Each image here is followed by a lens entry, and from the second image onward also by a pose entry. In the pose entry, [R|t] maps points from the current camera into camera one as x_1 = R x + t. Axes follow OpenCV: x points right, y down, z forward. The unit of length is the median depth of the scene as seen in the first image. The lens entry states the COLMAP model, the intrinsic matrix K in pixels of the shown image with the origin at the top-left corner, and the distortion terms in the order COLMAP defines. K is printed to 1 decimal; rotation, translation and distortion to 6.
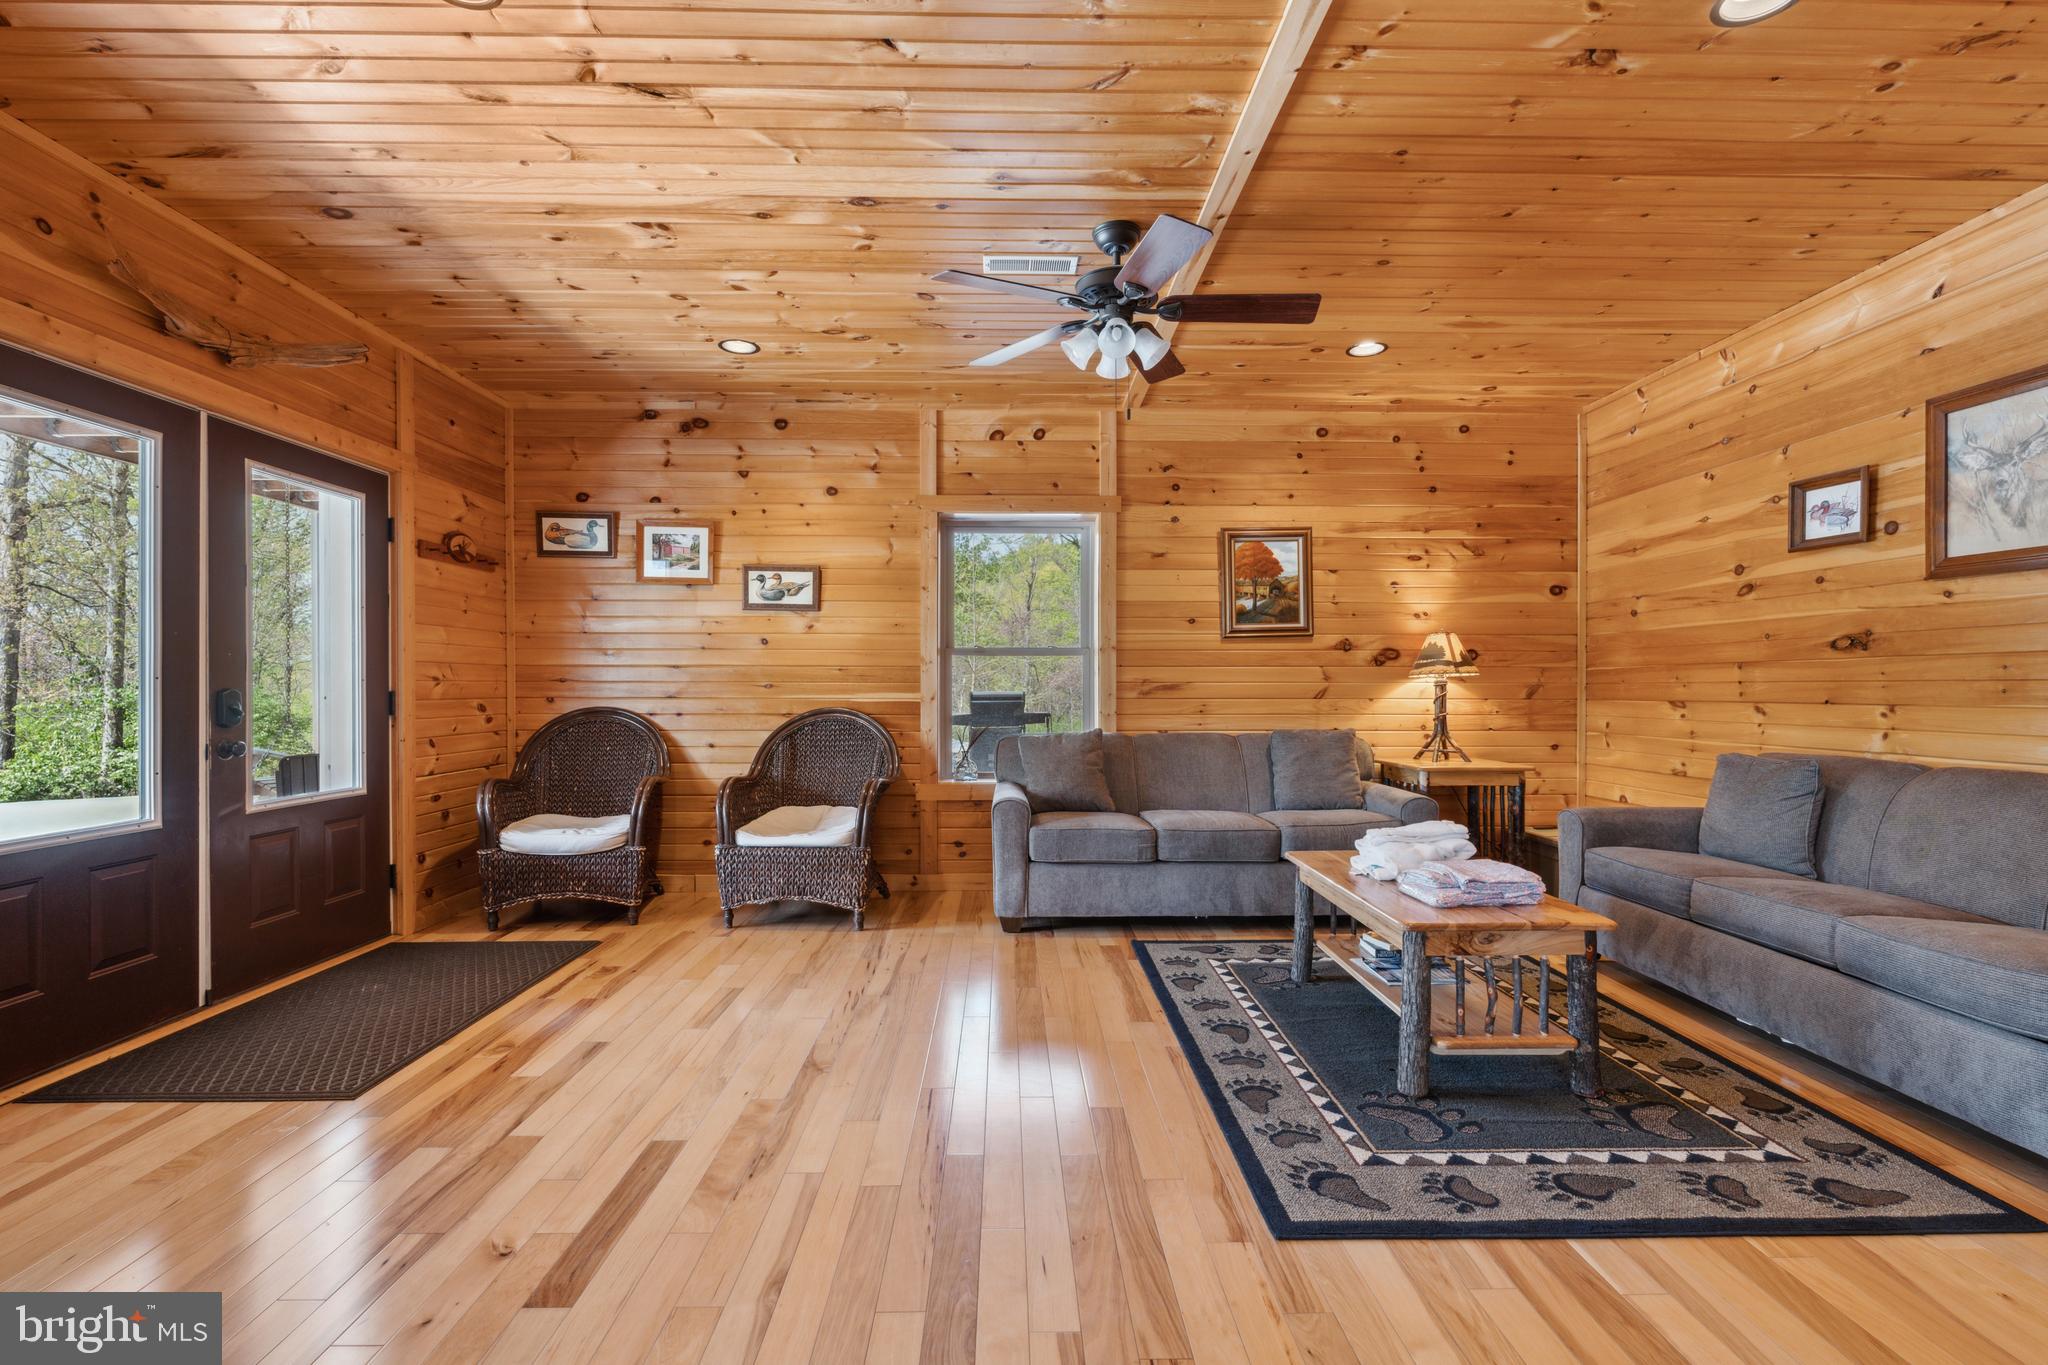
lens RADIAL K [[908.7, 0, 1027.3], [0, 908.7, 690.7], [0, 0, 1]] dist [-0.009263, 0.000883]
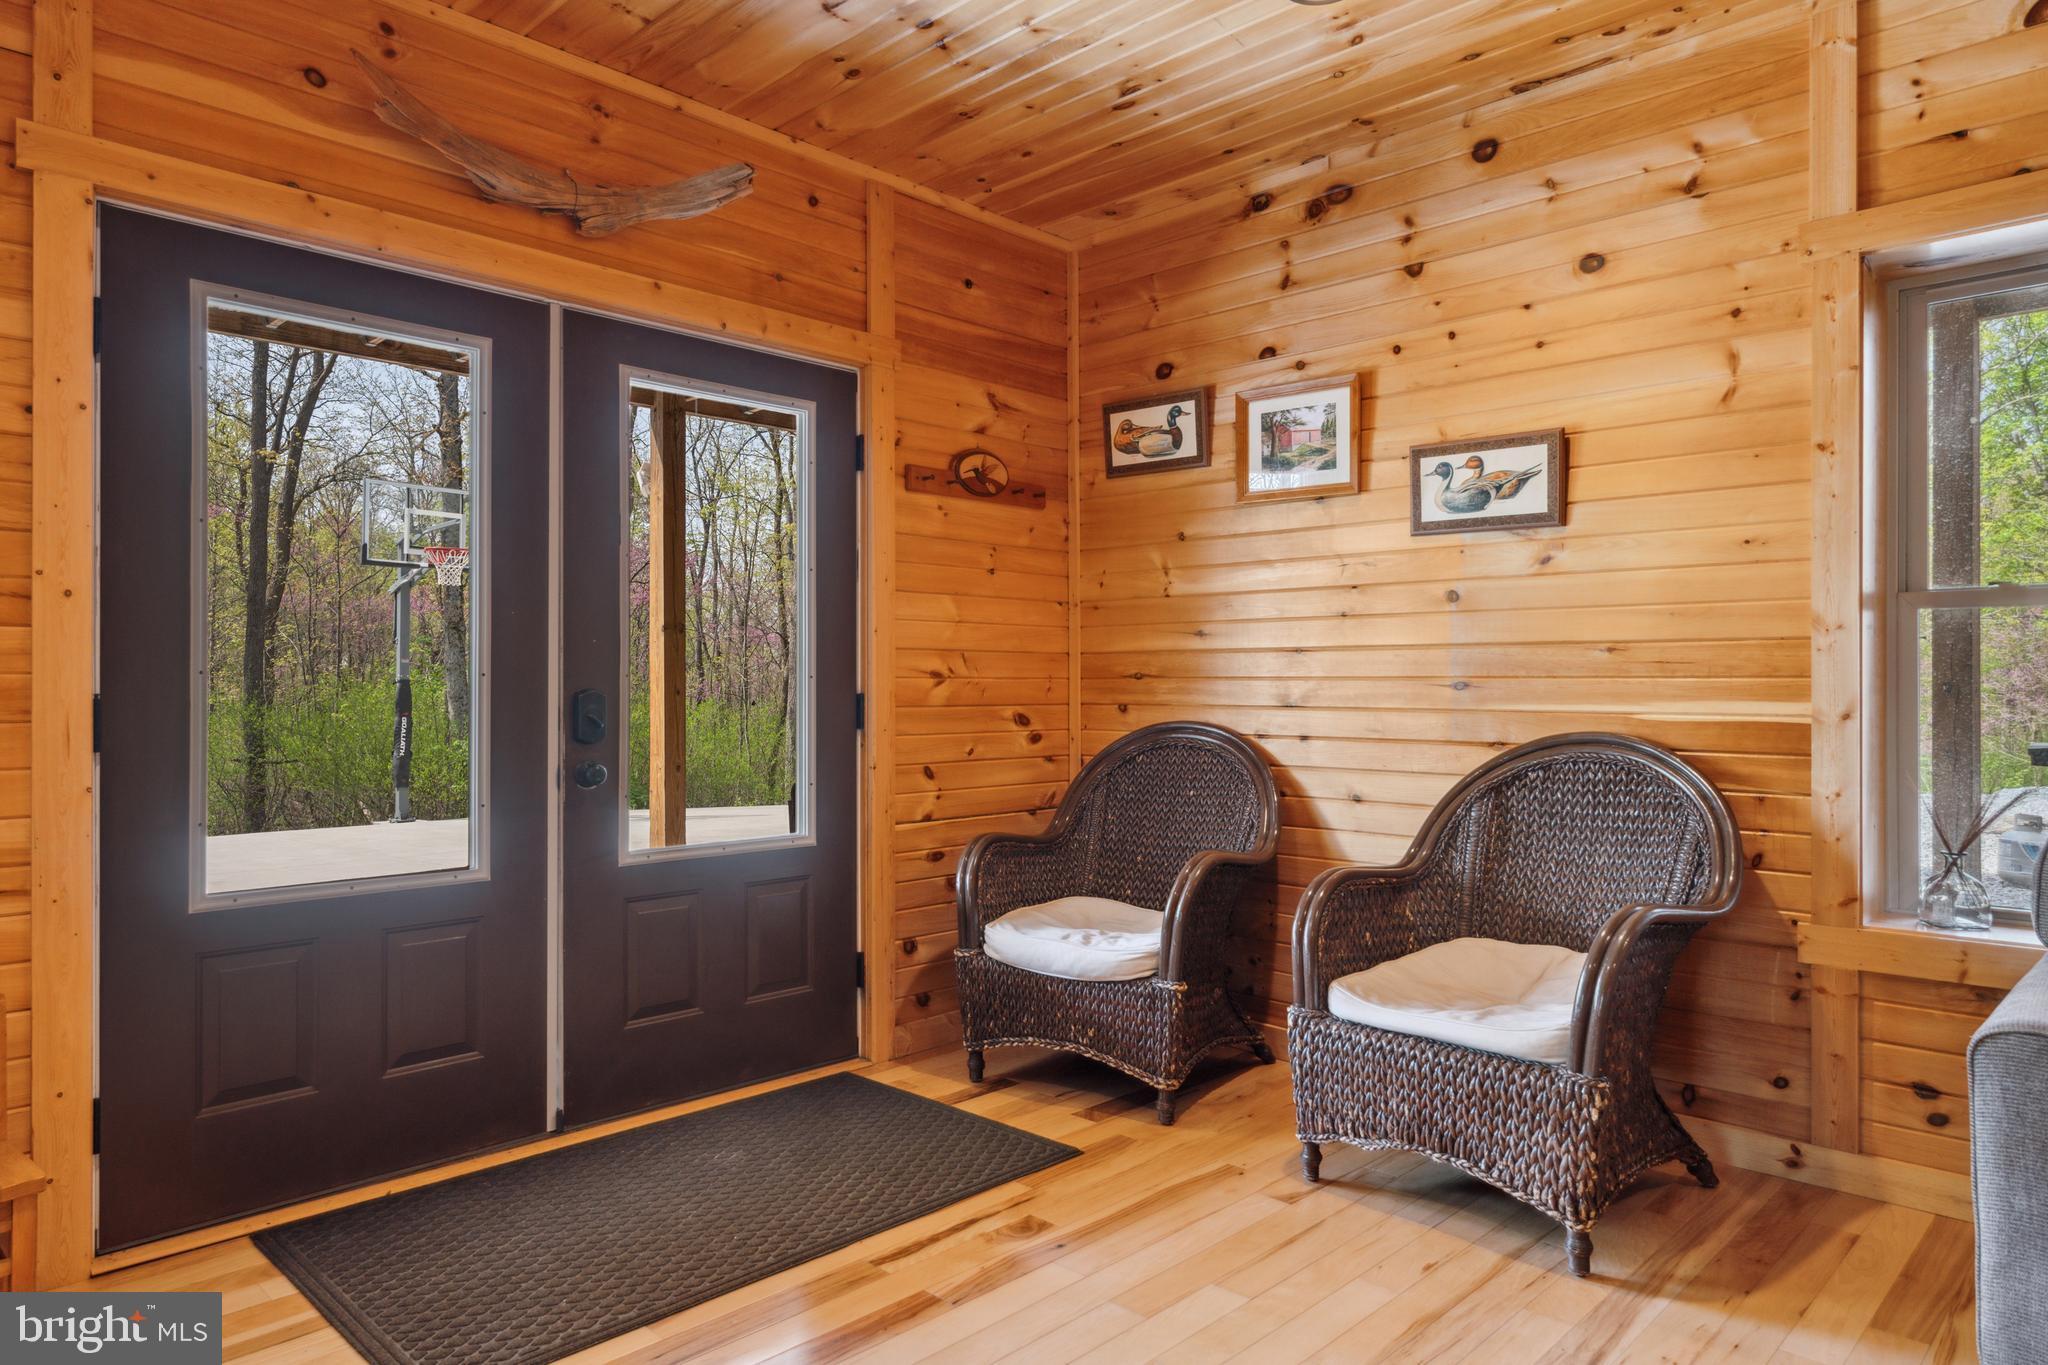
lens RADIAL K [[1255.6, 0, 1043.5], [0, 1255.6, 684.6], [0, 0, 1]] dist [-0.002891, 0.002407]
pose [[0.699604, -0.001088, -0.714530, 0.048928], [-0.003749, 0.999979, -0.005194, -0.001460], [0.714521, 0.006312, 0.699585, 0.387030]]
